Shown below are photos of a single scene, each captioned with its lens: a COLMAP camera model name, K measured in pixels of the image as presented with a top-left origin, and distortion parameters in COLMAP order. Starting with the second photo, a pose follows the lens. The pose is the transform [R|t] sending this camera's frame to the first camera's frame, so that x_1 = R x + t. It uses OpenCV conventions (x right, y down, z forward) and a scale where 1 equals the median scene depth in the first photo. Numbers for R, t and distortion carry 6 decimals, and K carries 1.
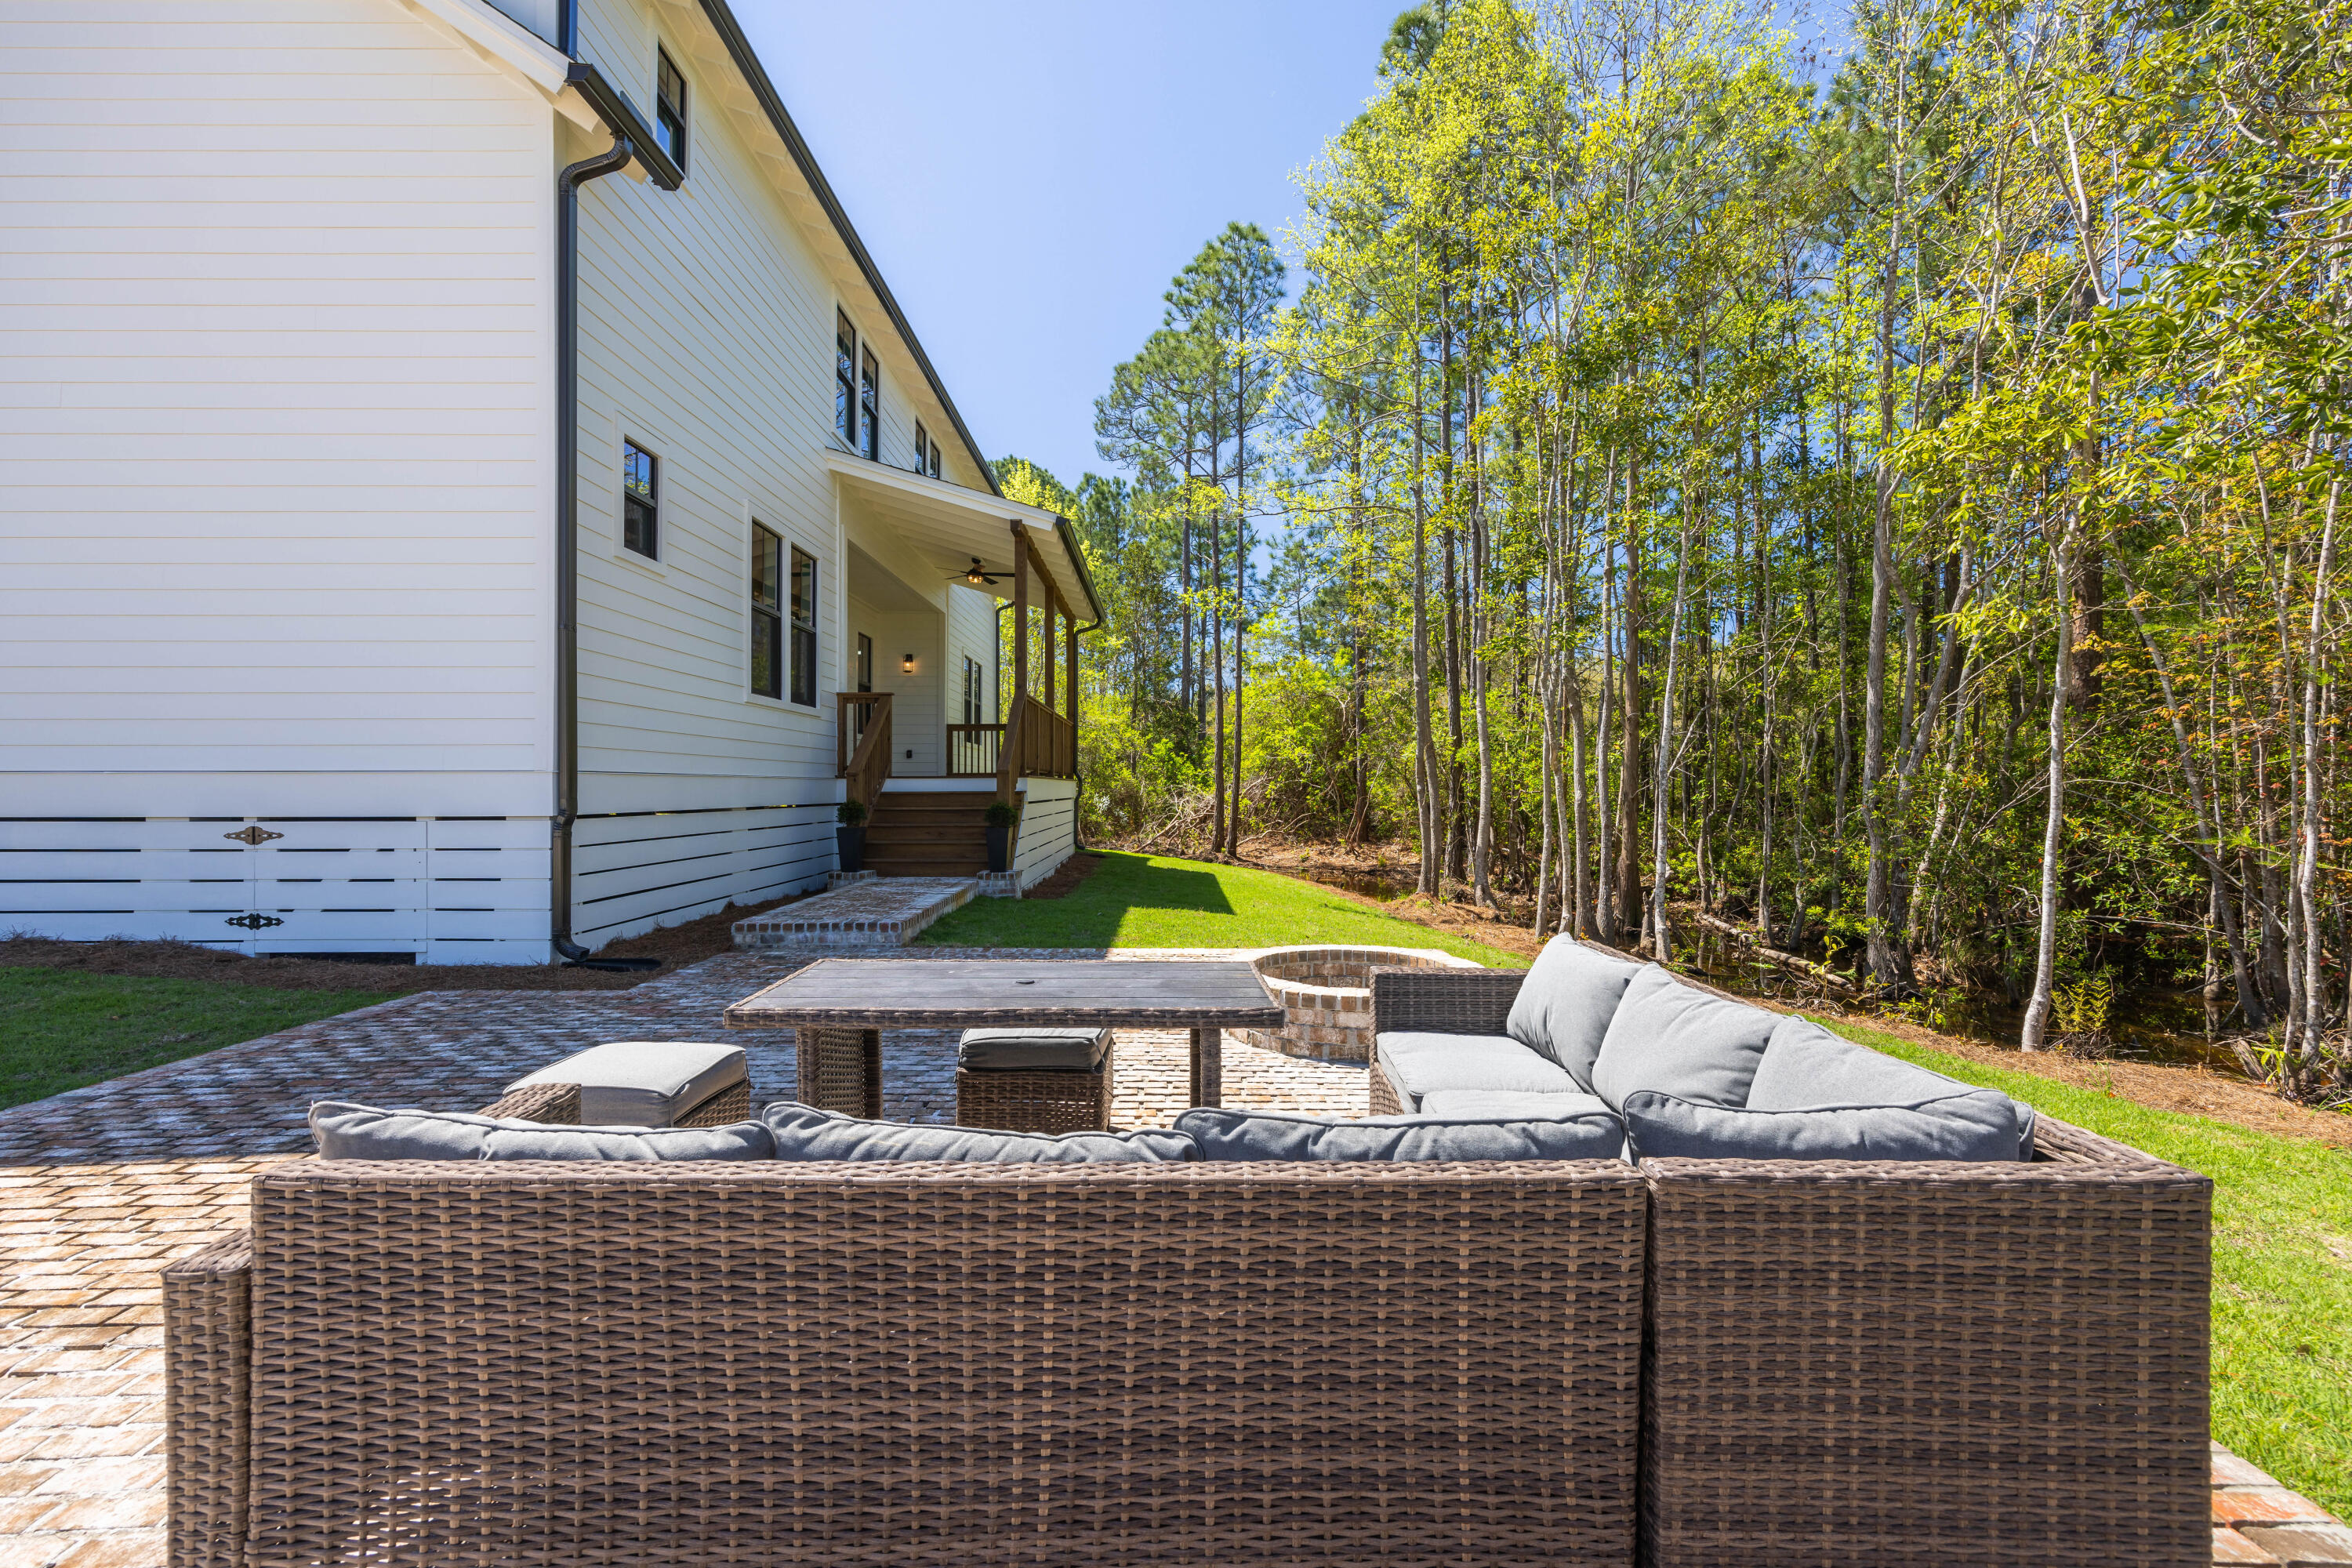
lens RADIAL K [[951.6, 0, 1177.9], [0, 951.6, 786.3], [0, 0, 1]] dist [0.000334, 0.000245]
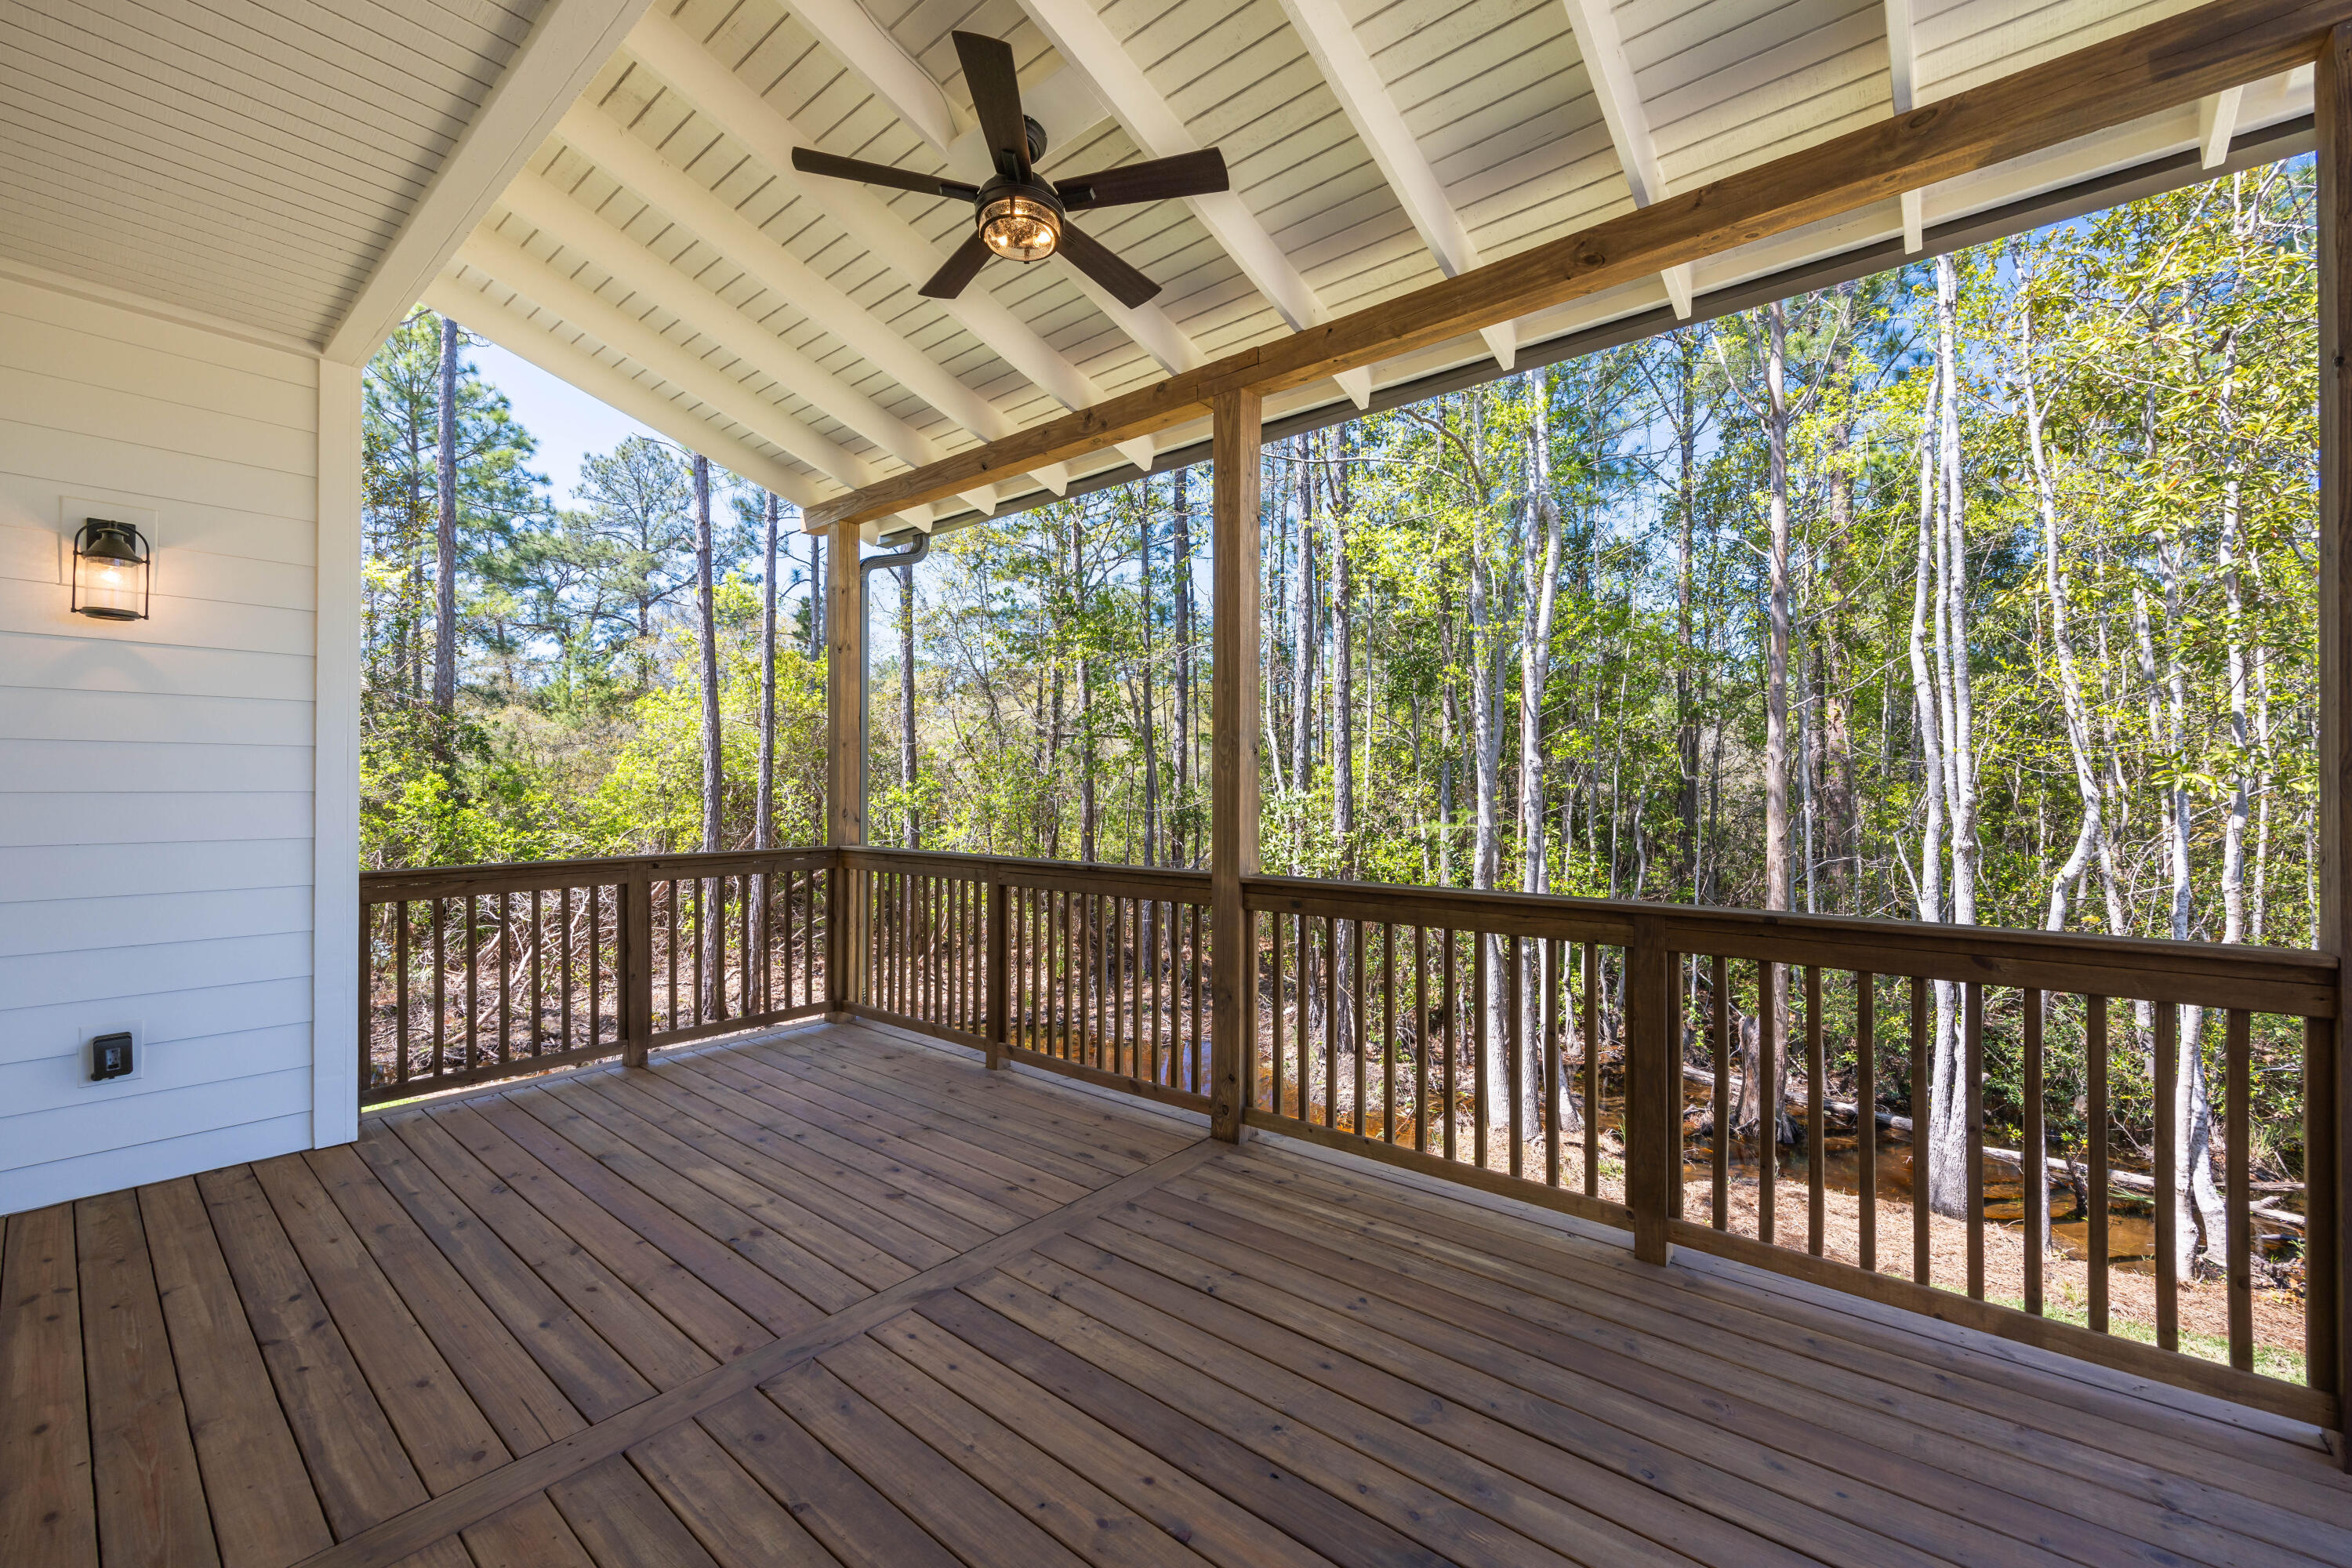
lens RADIAL K [[948.3, 0, 1173.0], [0, 948.3, 788.2], [0, 0, 1]] dist [0.001211, 0.000349]
pose [[0.646079, 0.001299, 0.763270, -0.298226], [-0.003389, 0.999994, 0.001167, -0.089517], [-0.763263, -0.003340, 0.646079, 0.734787]]
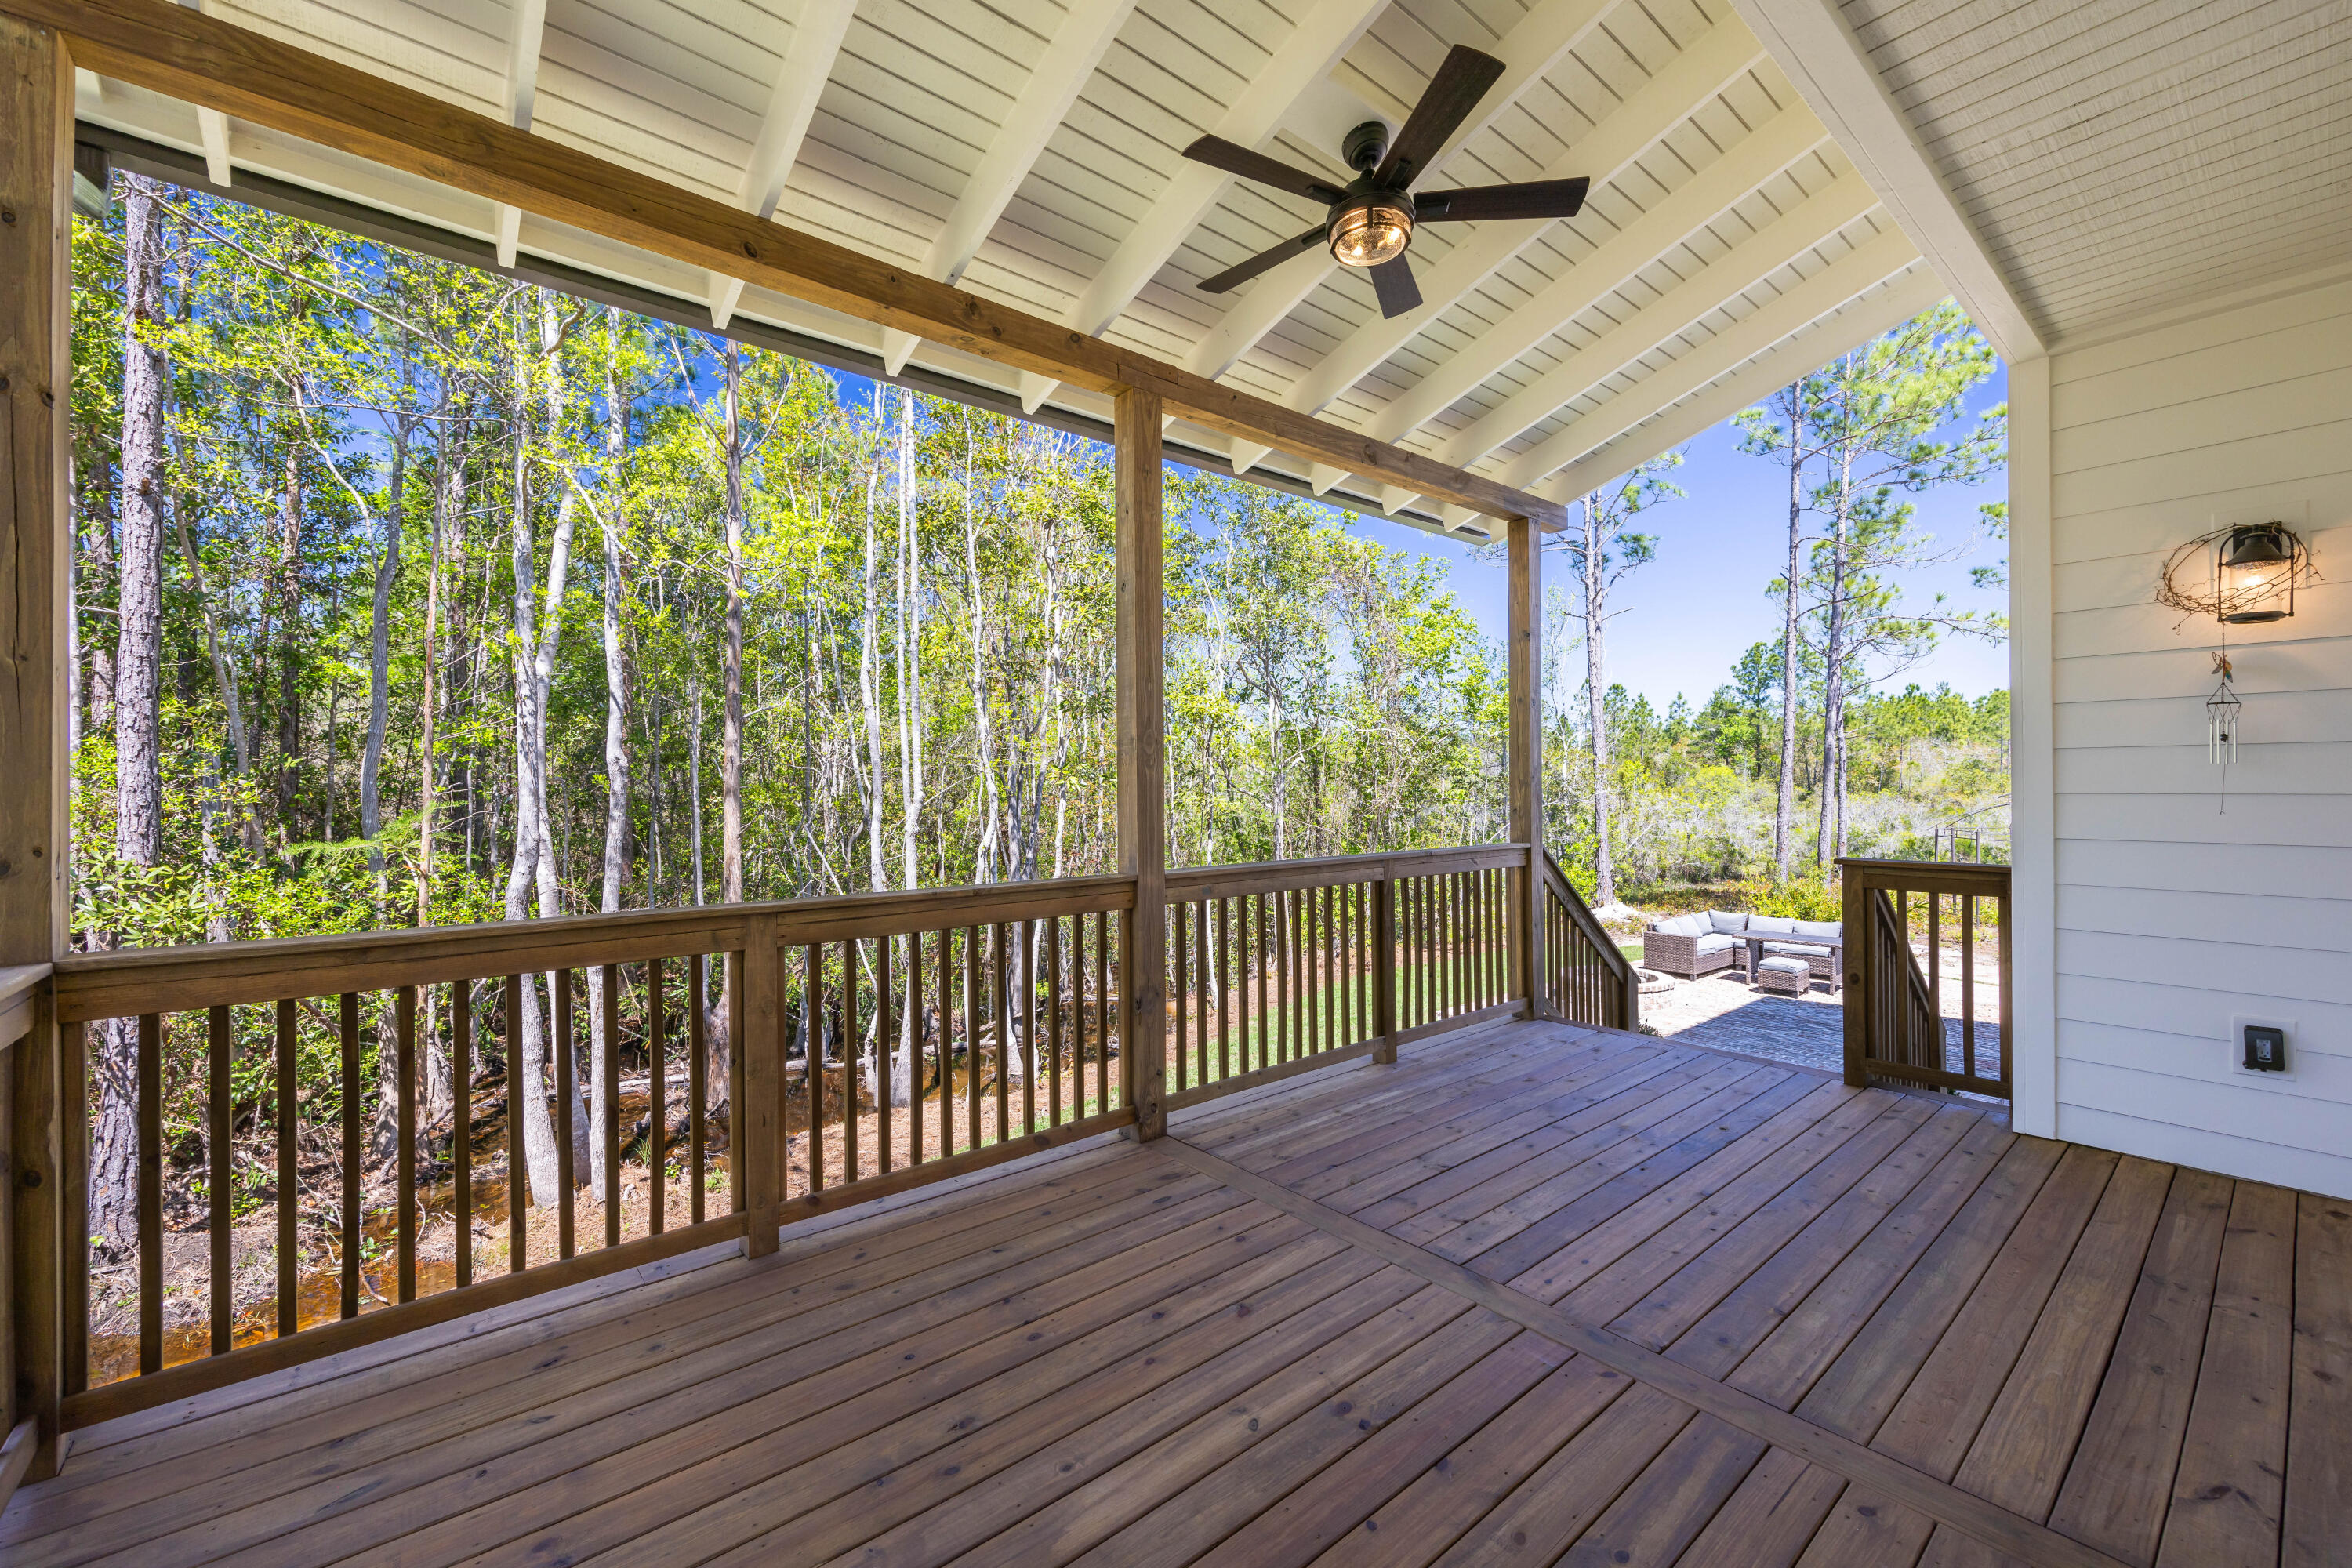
lens RADIAL K [[963.4, 0, 1187.4], [0, 963.4, 783.3], [0, 0, 1]] dist [0.002367, 0.000555]
pose [[-0.644211, 0.008146, 0.764805, -0.298619], [0.005406, 0.999967, -0.006097, -0.088397], [-0.764829, 0.000207, -0.644233, 1.009825]]
